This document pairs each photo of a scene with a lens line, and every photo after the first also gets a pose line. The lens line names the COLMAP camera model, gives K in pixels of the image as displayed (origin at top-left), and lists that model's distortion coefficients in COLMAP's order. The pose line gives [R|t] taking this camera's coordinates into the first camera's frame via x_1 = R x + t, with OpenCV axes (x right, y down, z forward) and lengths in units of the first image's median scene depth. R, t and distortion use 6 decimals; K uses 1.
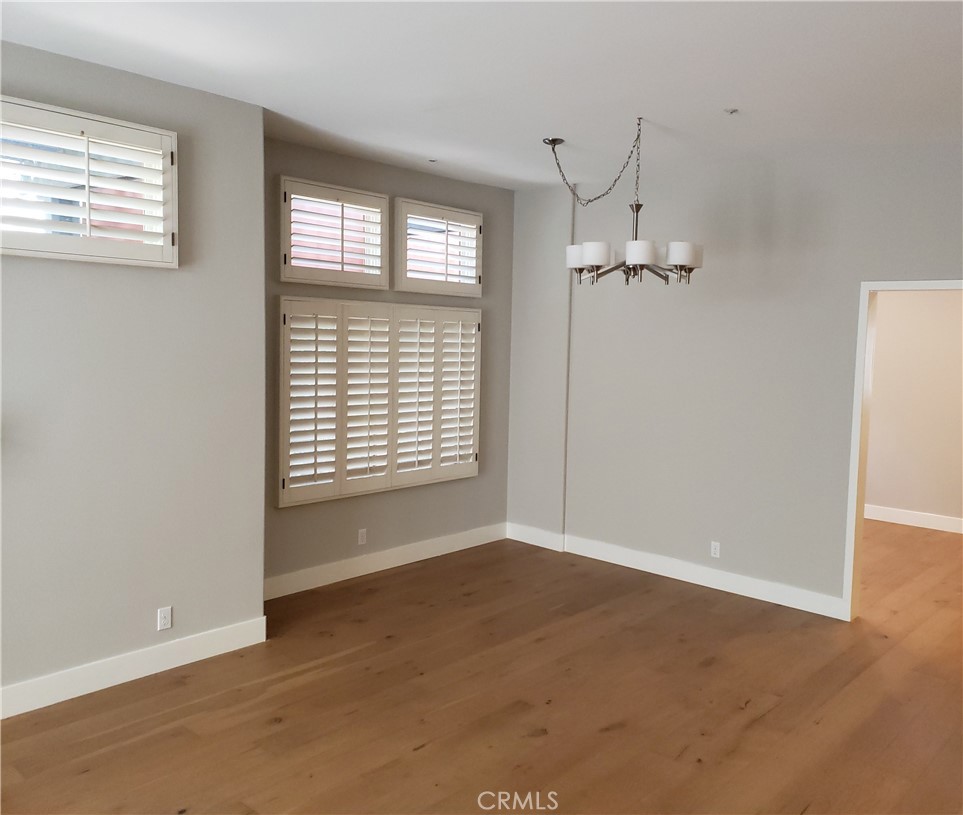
lens RADIAL K [[836.1, 0, 550.7], [0, 836.1, 424.2], [0, 0, 1]] dist [0.002336, -0.004815]
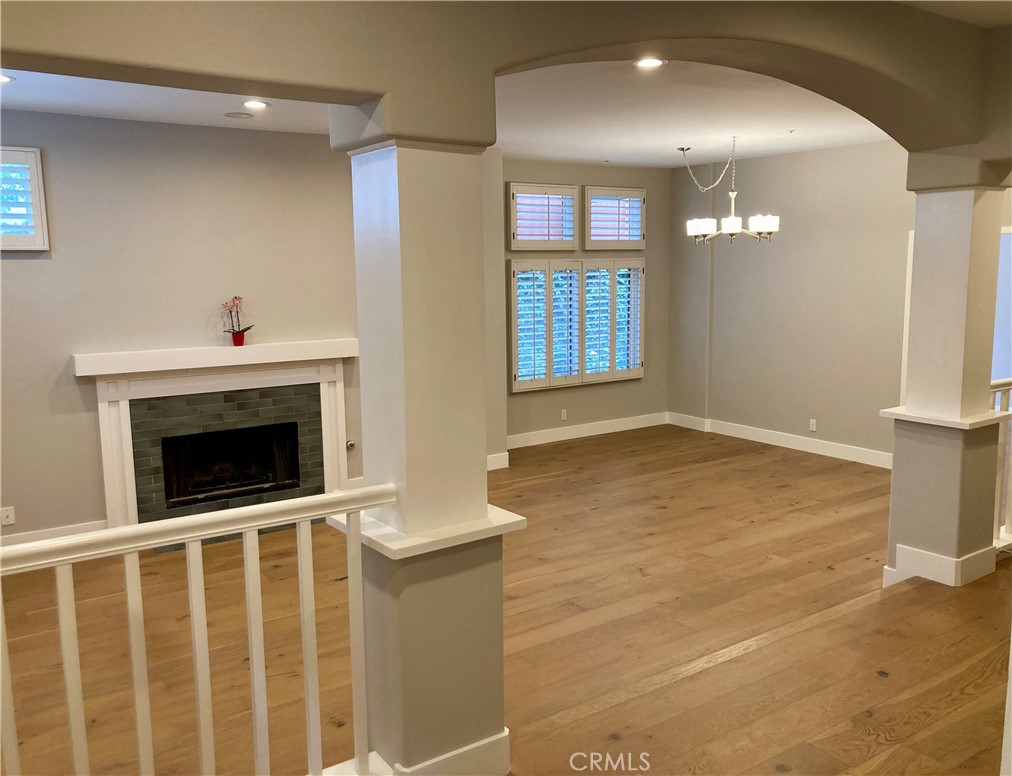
lens RADIAL K [[866.6, 0, 506.0], [0, 866.6, 388.0], [0, 0, 1]] dist [0.002333, -0.000168]
pose [[0.956519, -0.007521, -0.291572, 0.141880], [0.017323, 0.999368, 0.031053, 0.038935], [0.291154, -0.034754, 0.956045, -0.570018]]
